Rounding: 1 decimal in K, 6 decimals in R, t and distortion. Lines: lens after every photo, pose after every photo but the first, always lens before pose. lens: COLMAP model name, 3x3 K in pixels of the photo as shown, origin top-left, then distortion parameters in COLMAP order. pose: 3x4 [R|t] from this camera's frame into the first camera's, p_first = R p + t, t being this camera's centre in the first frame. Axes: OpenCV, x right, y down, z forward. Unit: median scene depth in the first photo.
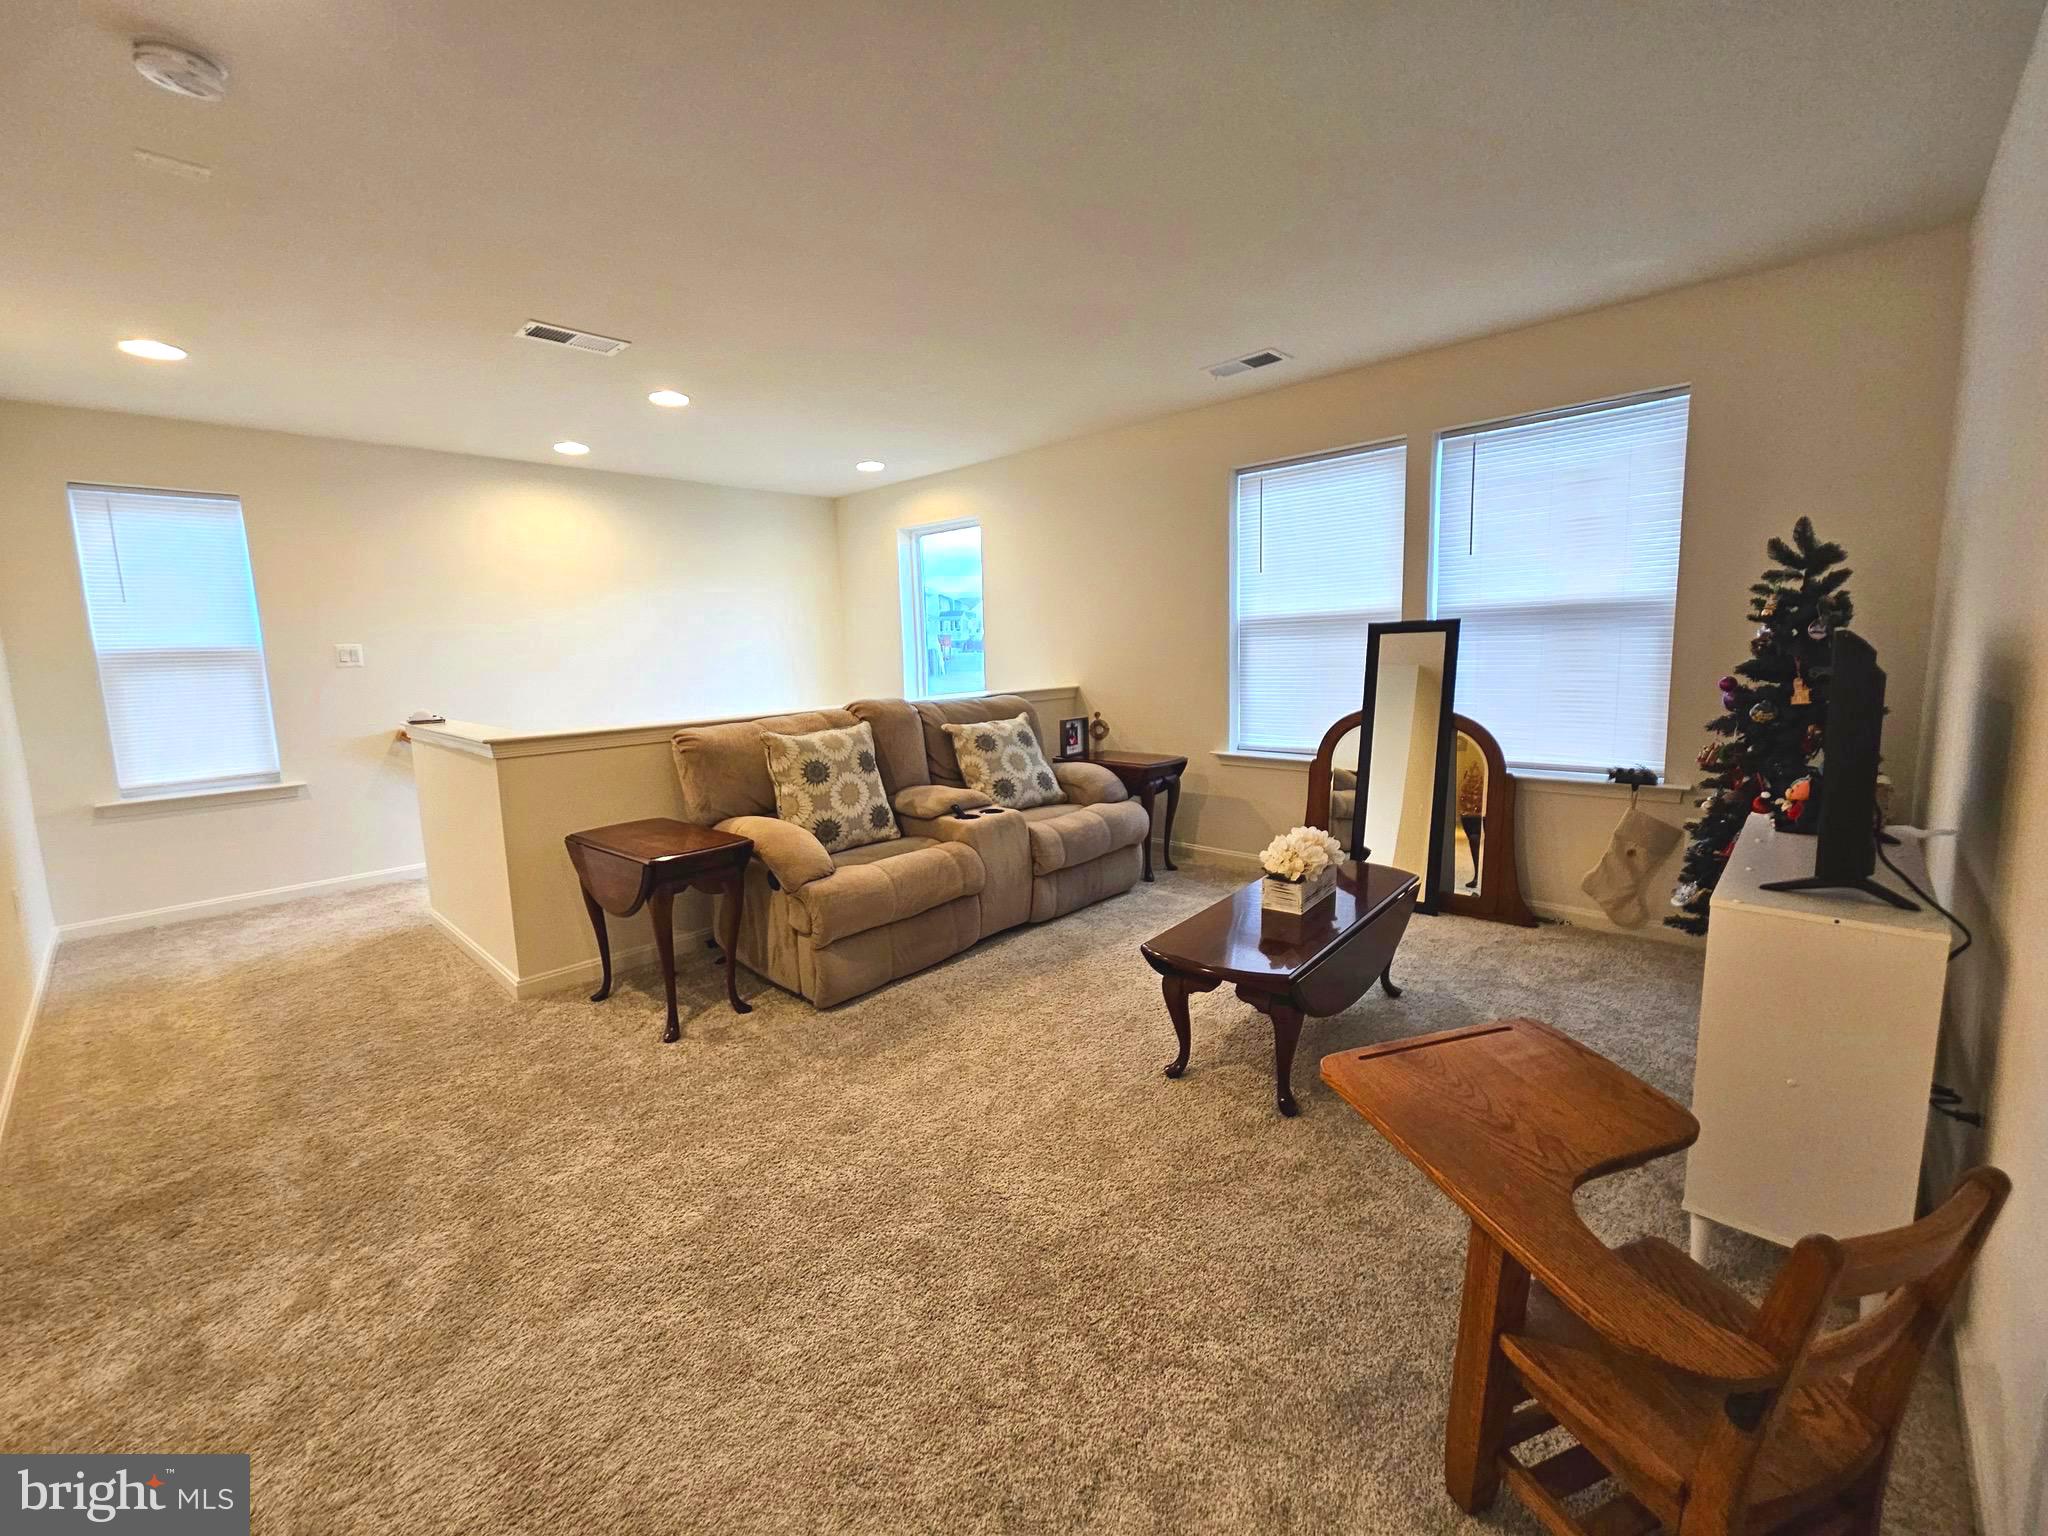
lens RADIAL K [[842.1, 0, 1028.7], [0, 842.1, 766.0], [0, 0, 1]] dist [0.004615, 0.000304]
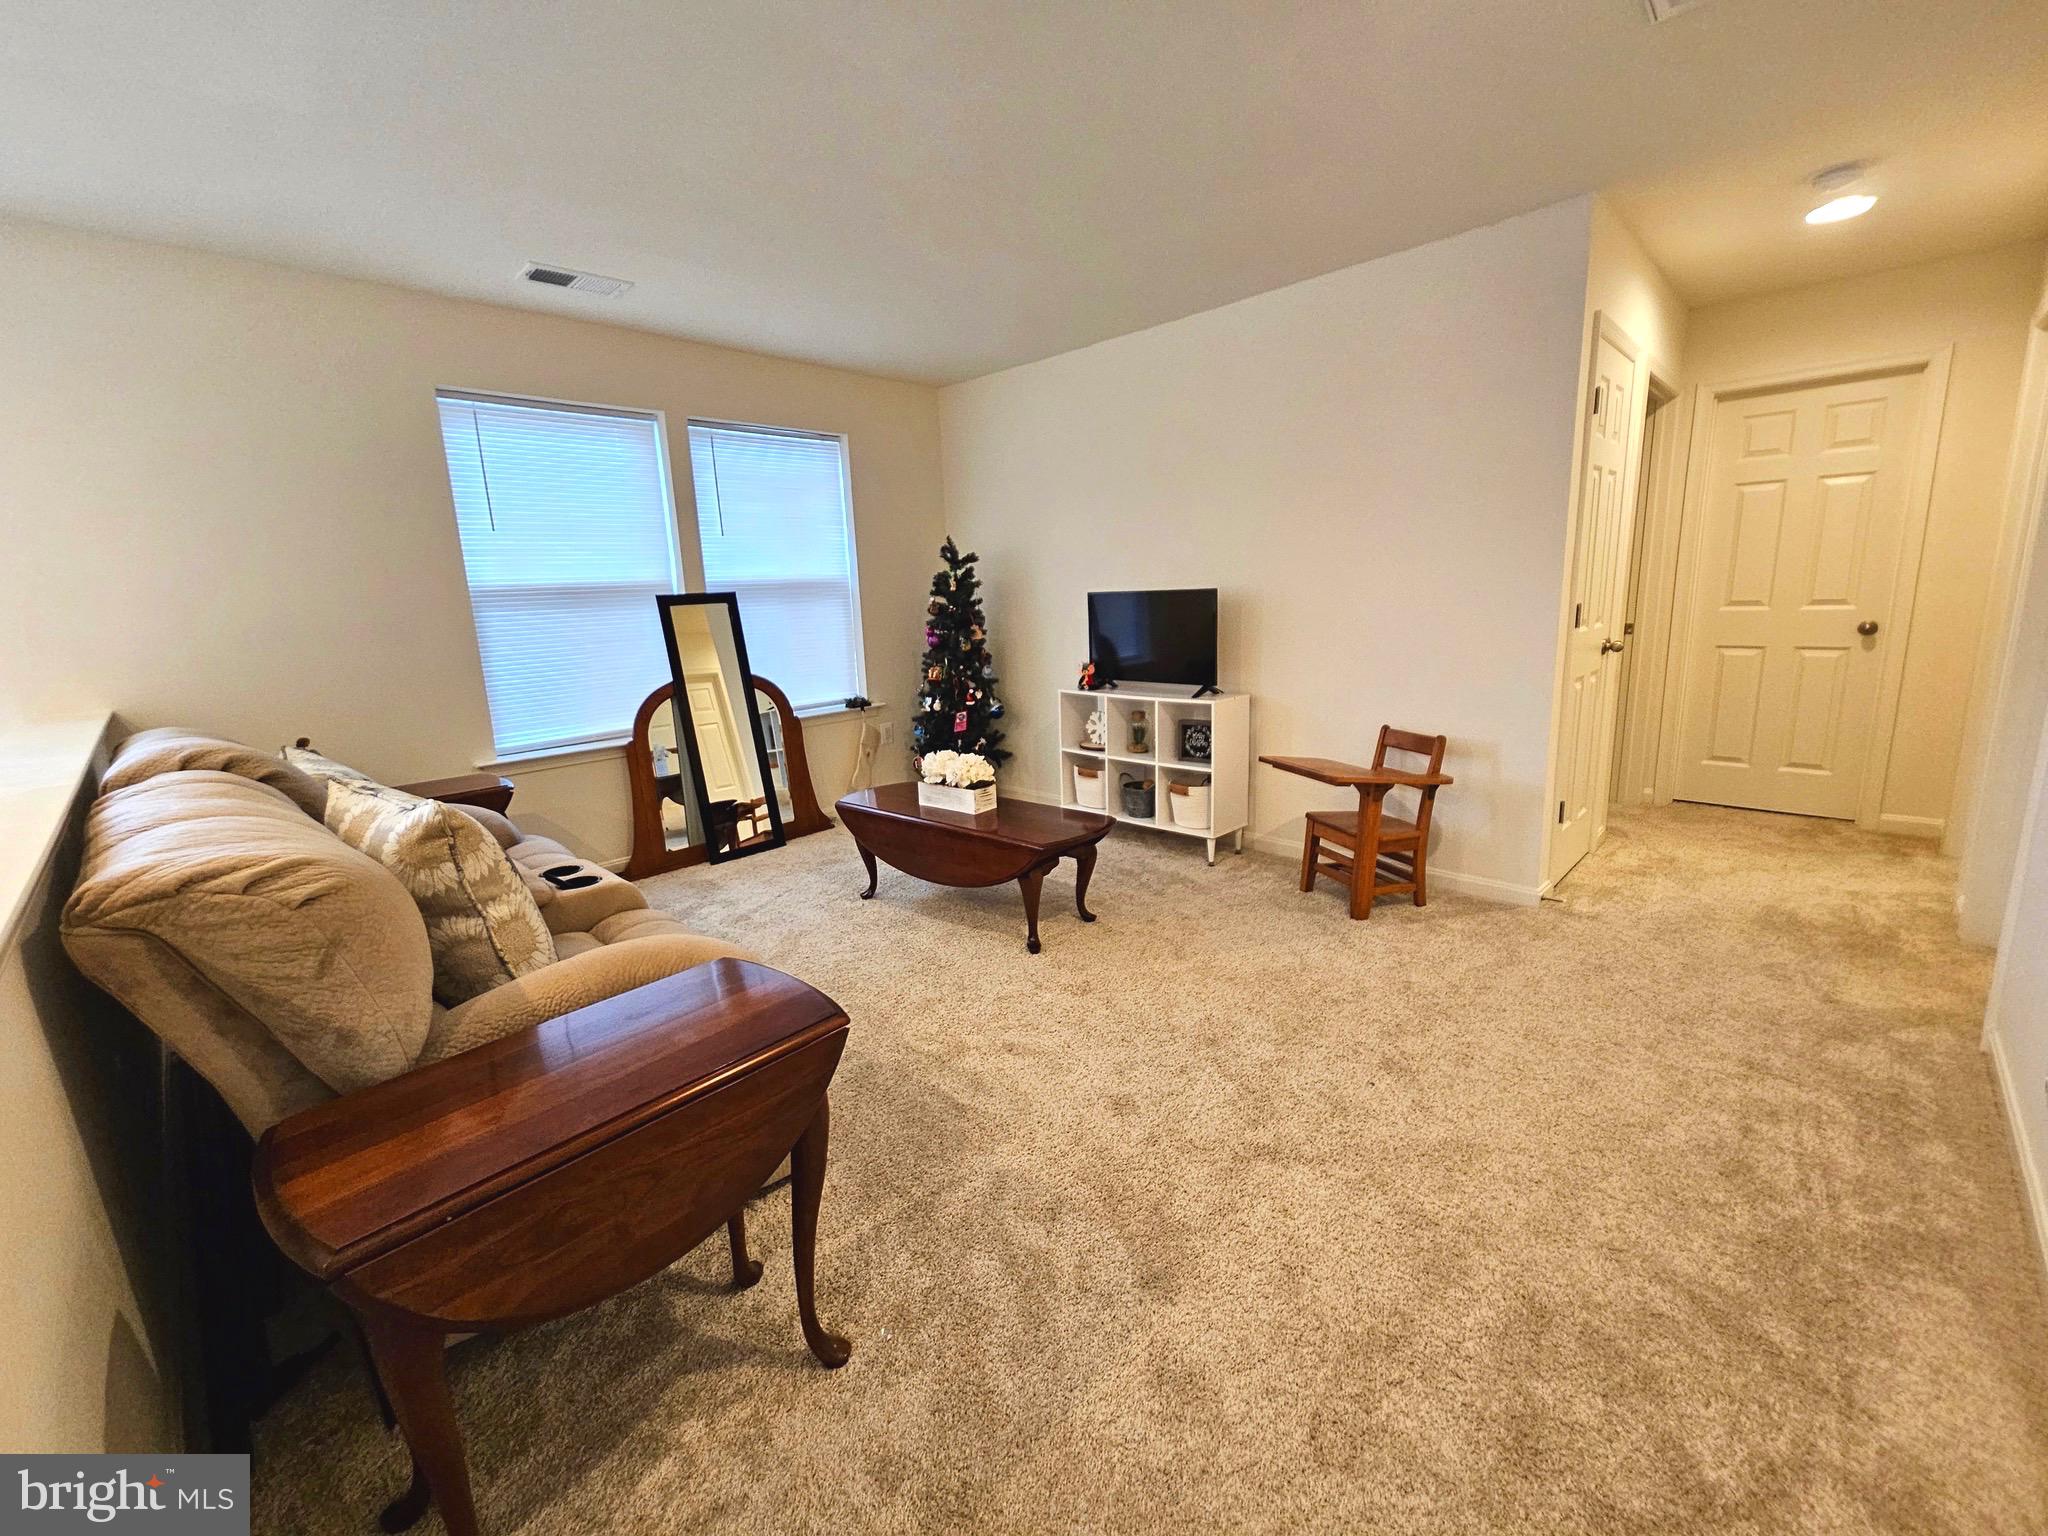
lens RADIAL K [[842.1, 0, 1027.7], [0, 842.1, 762.6], [0, 0, 1]] dist [0.004615, 0.000304]
pose [[0.016604, -0.176336, 0.984190, -0.644011], [0.179928, 0.968784, 0.170541, -0.073086], [-0.983540, 0.174251, 0.047813, 0.592960]]
